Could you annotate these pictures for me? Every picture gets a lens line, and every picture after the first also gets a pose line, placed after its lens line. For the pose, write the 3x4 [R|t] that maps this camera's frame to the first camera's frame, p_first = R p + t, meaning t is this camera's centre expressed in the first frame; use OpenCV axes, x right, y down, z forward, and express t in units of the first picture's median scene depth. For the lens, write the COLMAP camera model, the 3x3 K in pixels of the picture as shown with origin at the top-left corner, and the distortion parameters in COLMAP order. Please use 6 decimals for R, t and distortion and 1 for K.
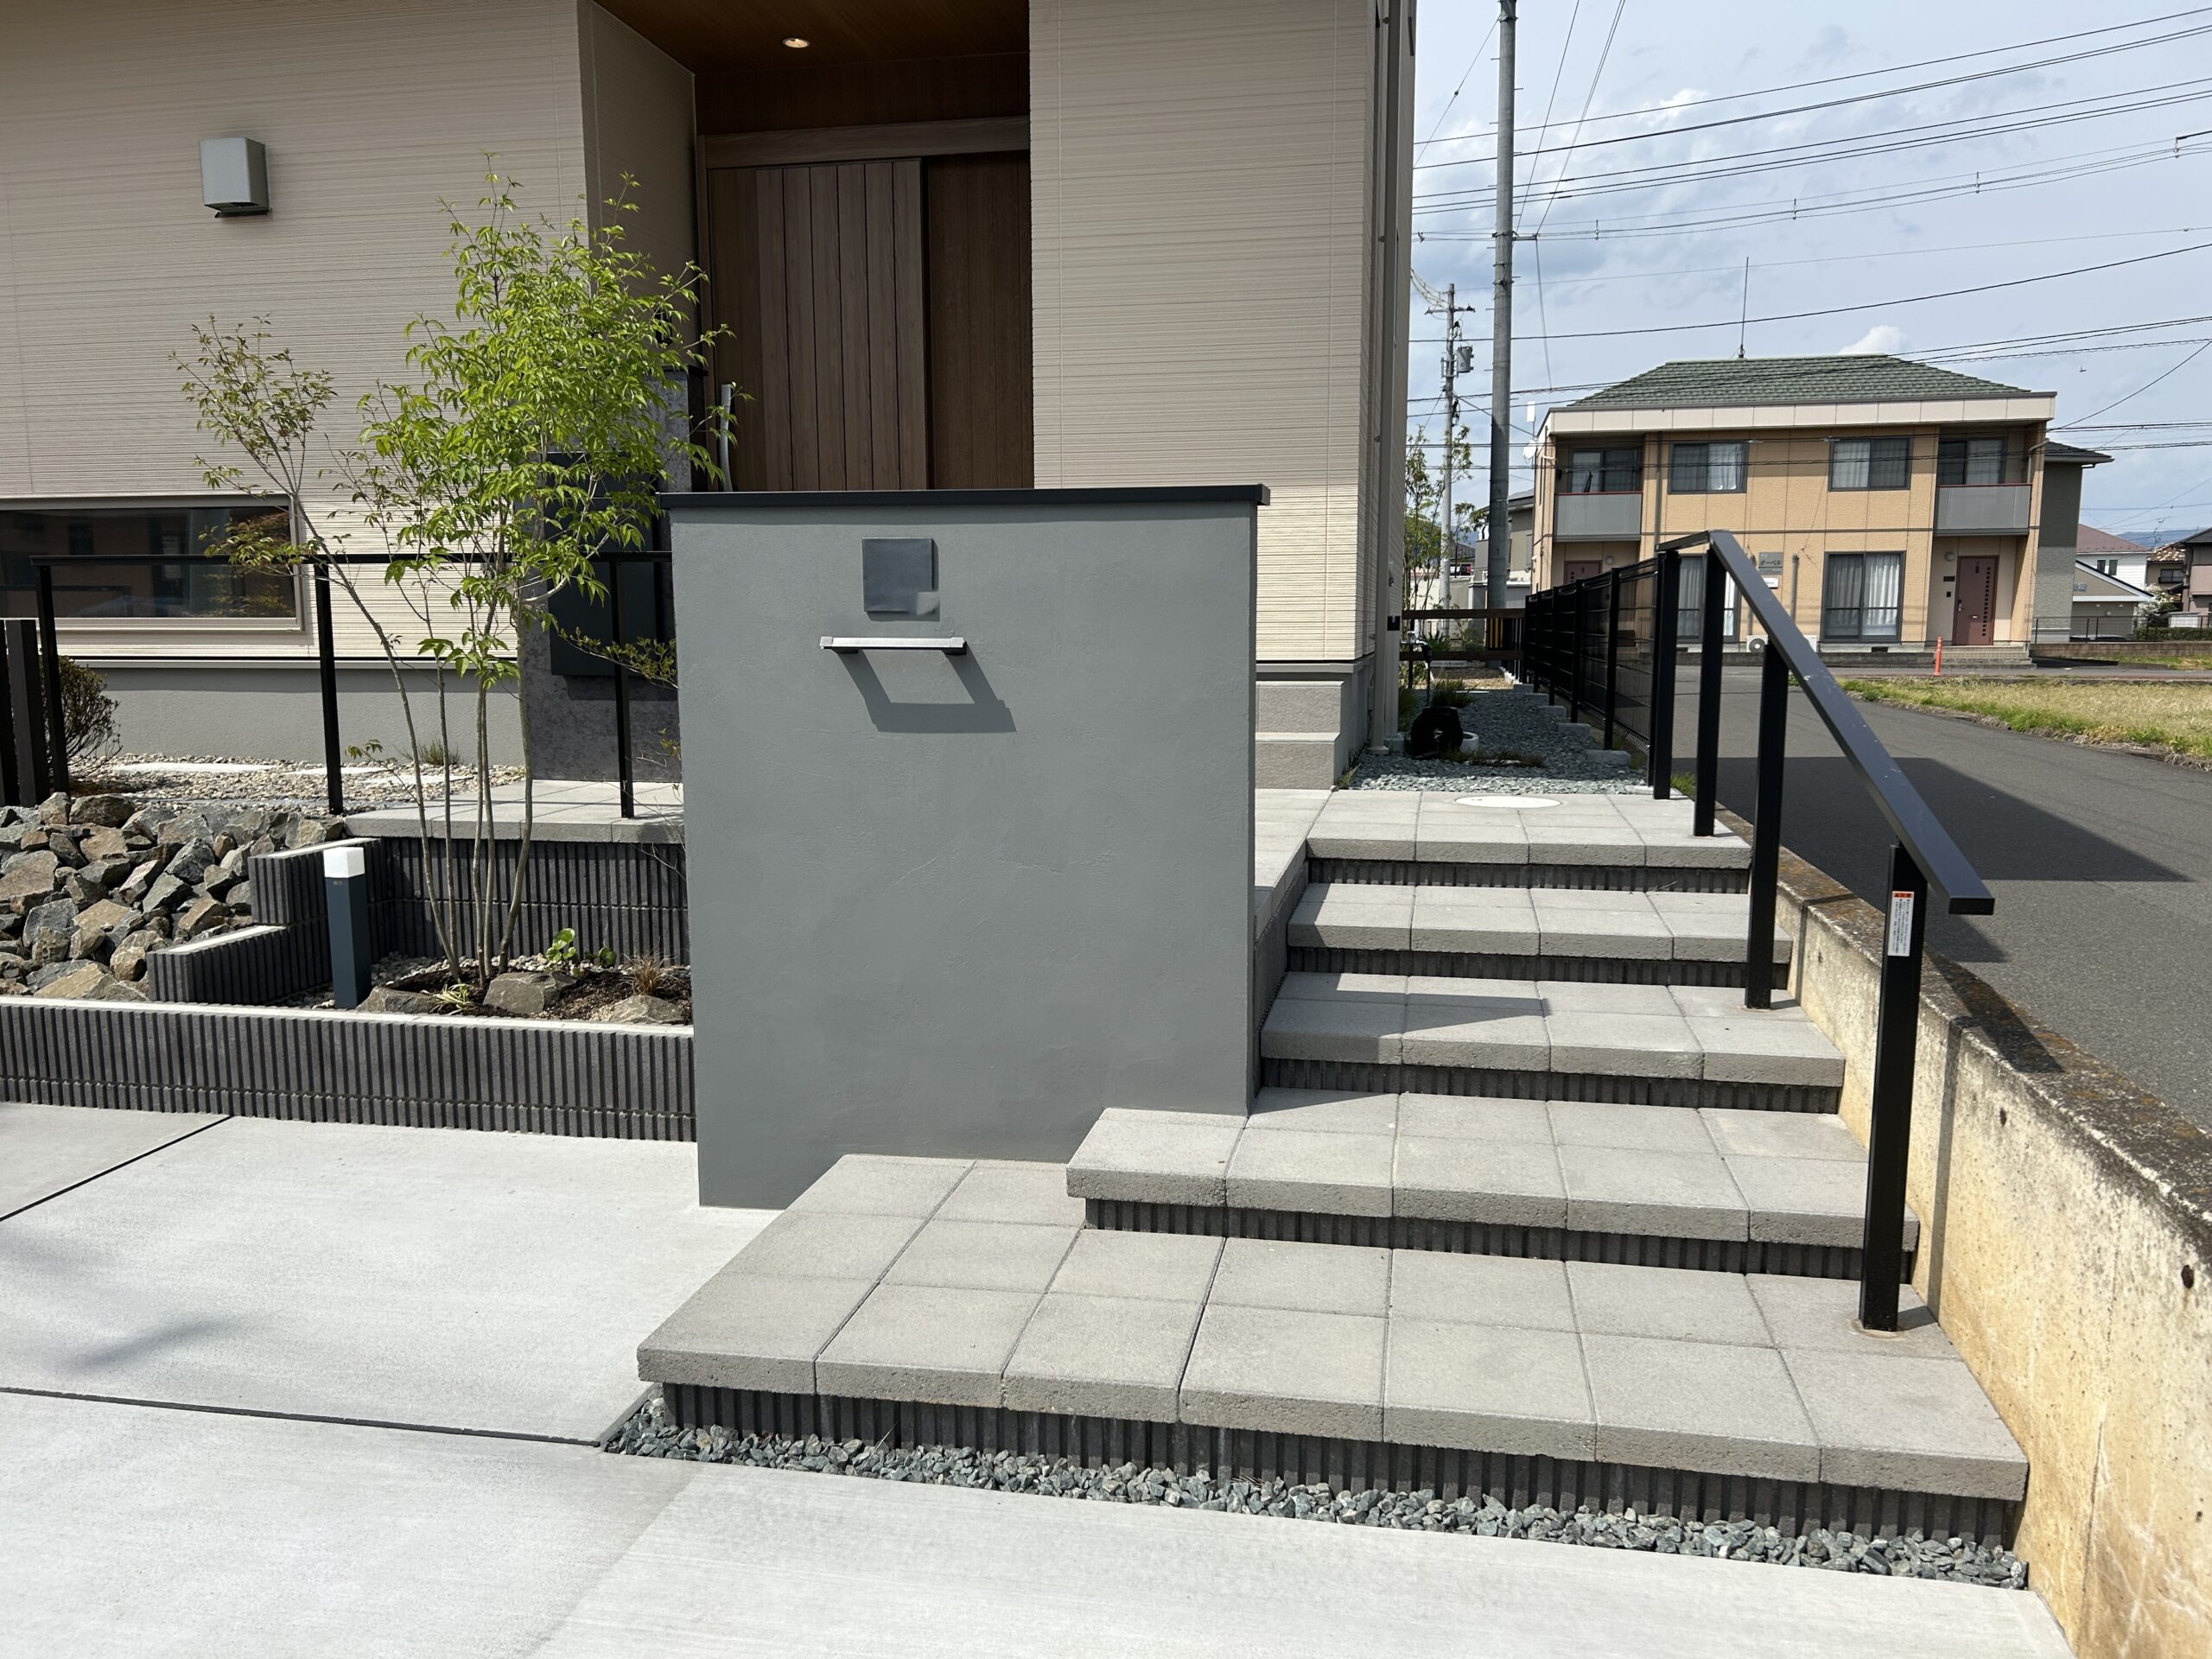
lens RADIAL K [[1655.3, 0, 1121.9], [0, 1655.3, 837.5], [0, 0, 1]] dist [0.050262, -0.044140]
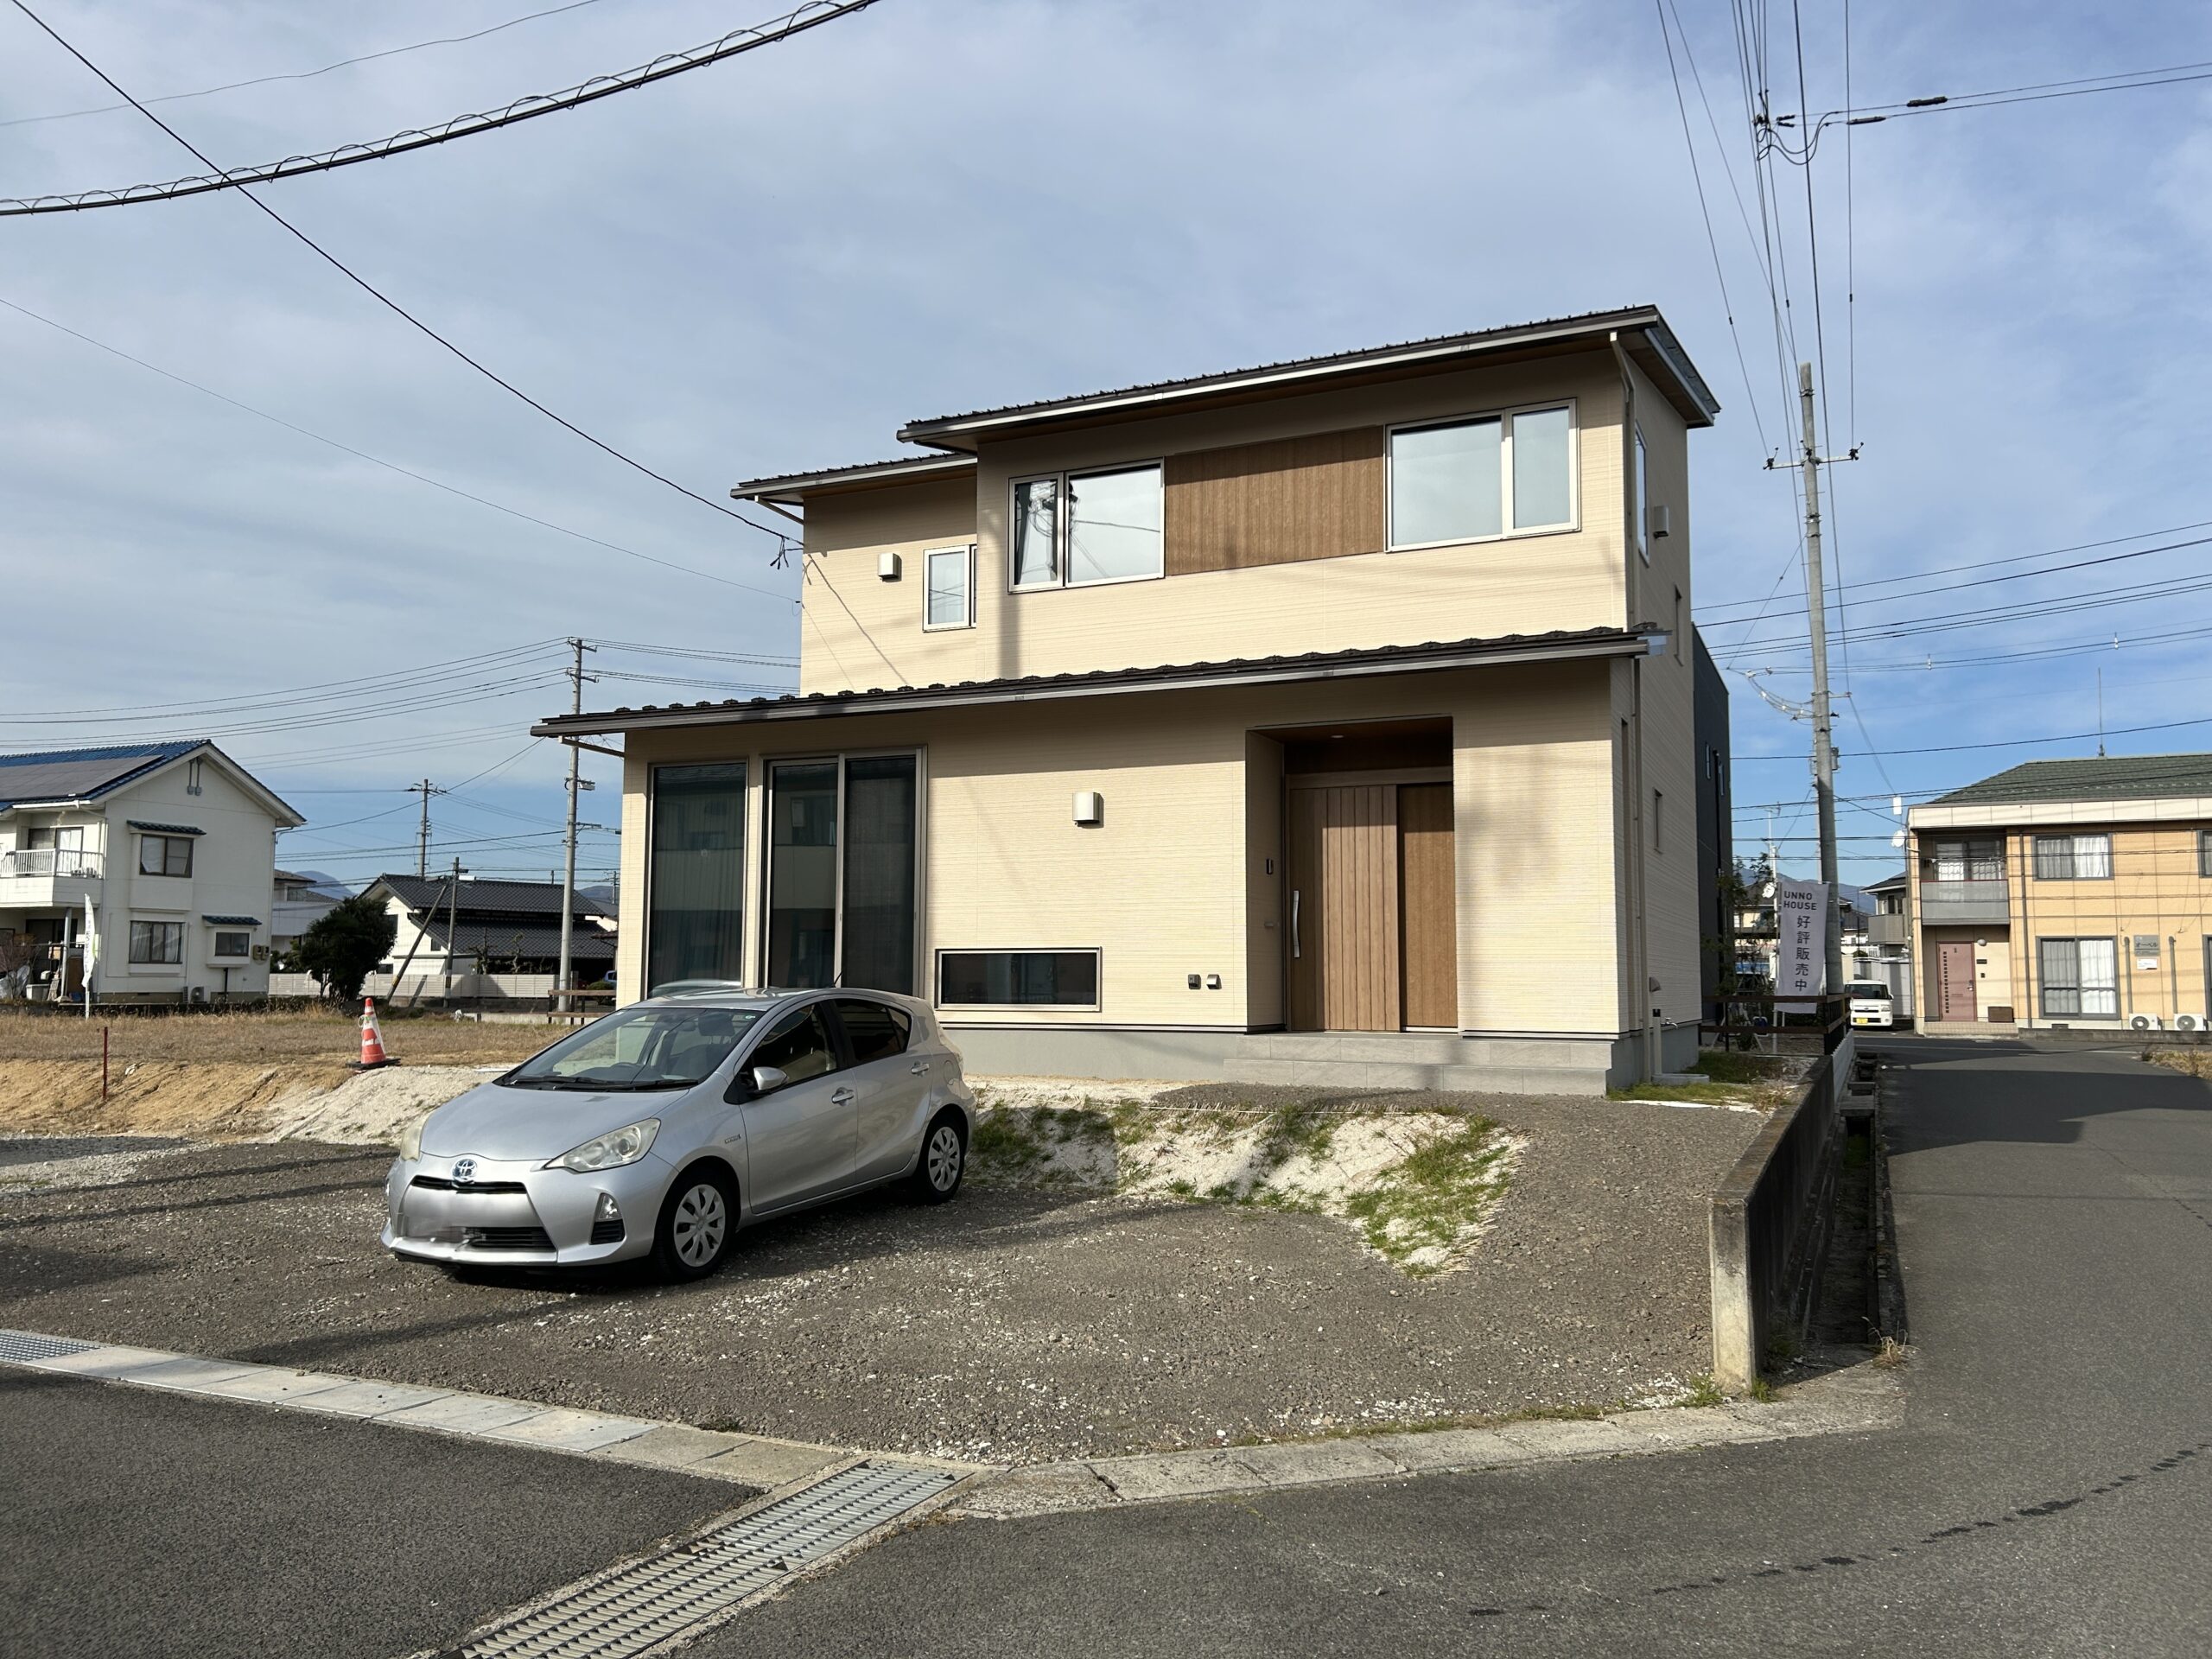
lens RADIAL K [[1665.5, 0, 1106.0], [0, 1665.5, 829.5], [0, 0, 1]] dist [0.161550, -0.231257]
pose [[0.972289, -0.015314, -0.233278, 0.012759], [-0.035871, 0.976262, -0.213600, 0.106068], [0.231012, 0.216049, 0.948660, -1.082980]]
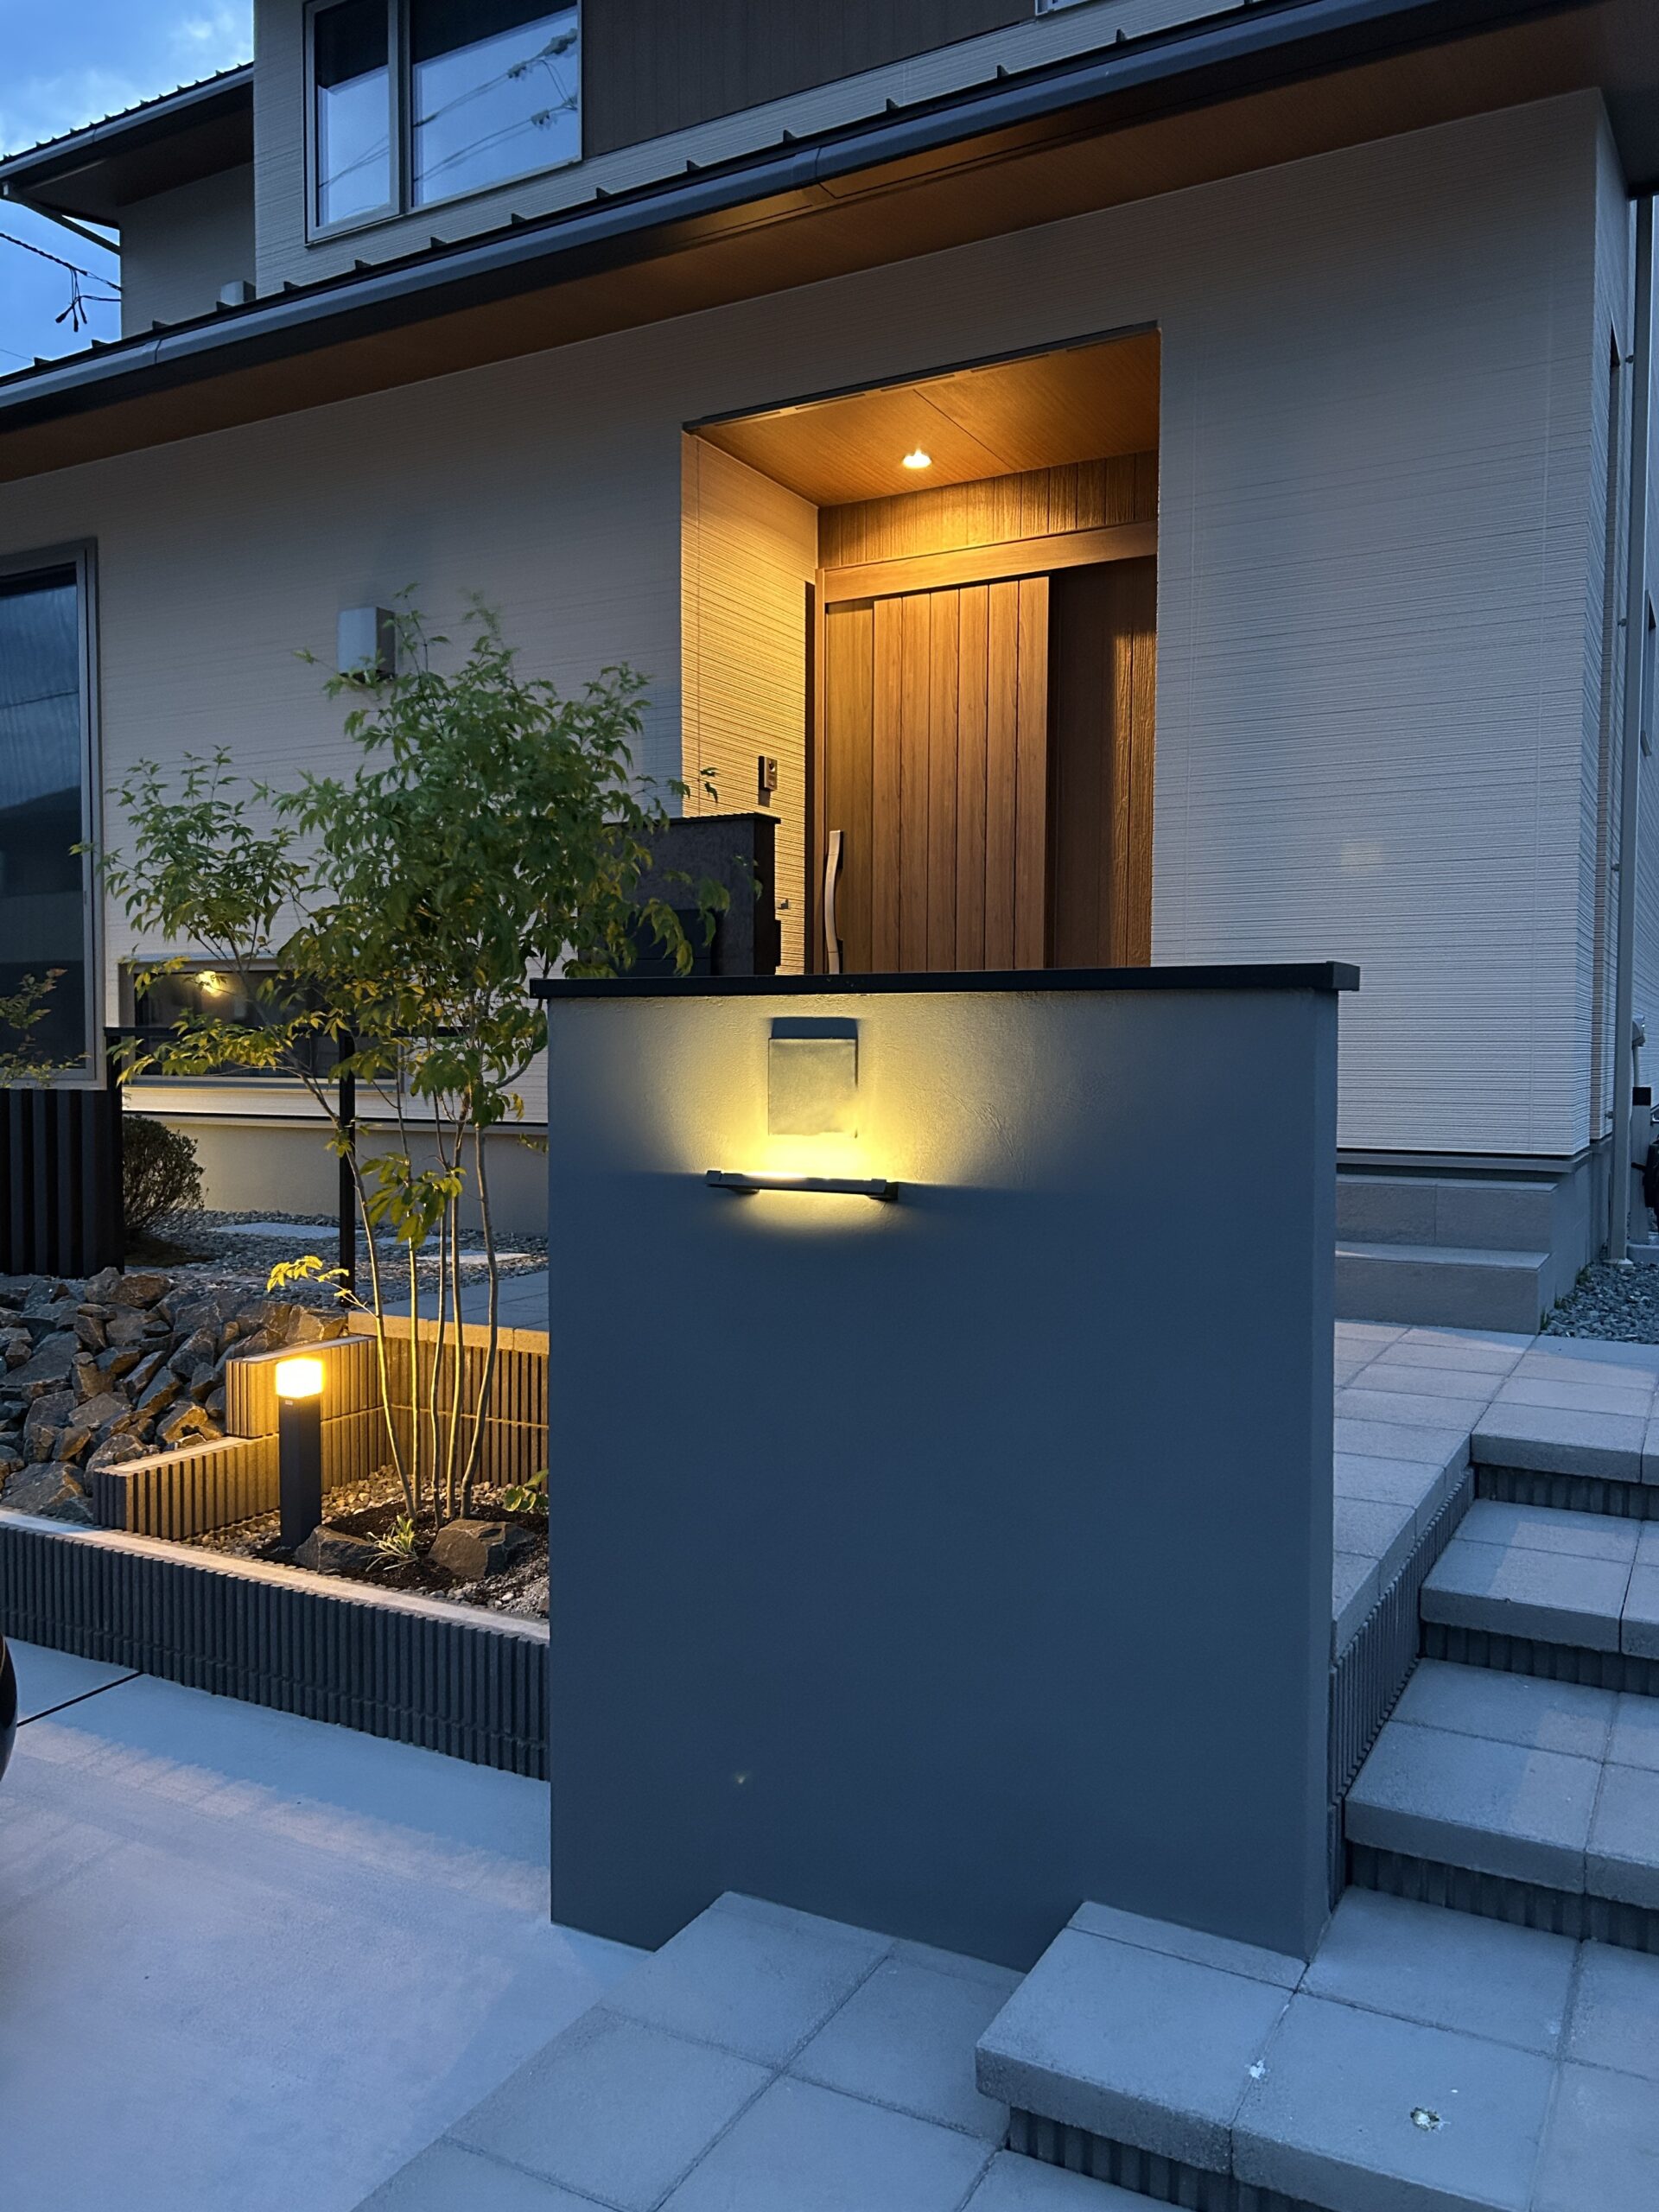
lens RADIAL K [[1663.1, 0, 829.9], [0, 1663.1, 1113.5], [0, 0, 1]] dist [0.045253, -0.046849]
pose [[0.952880, 0.019724, -0.302705, 0.044017], [-0.047948, 0.995133, -0.086092, -0.041631], [0.299534, 0.096550, 0.949188, 0.156308]]
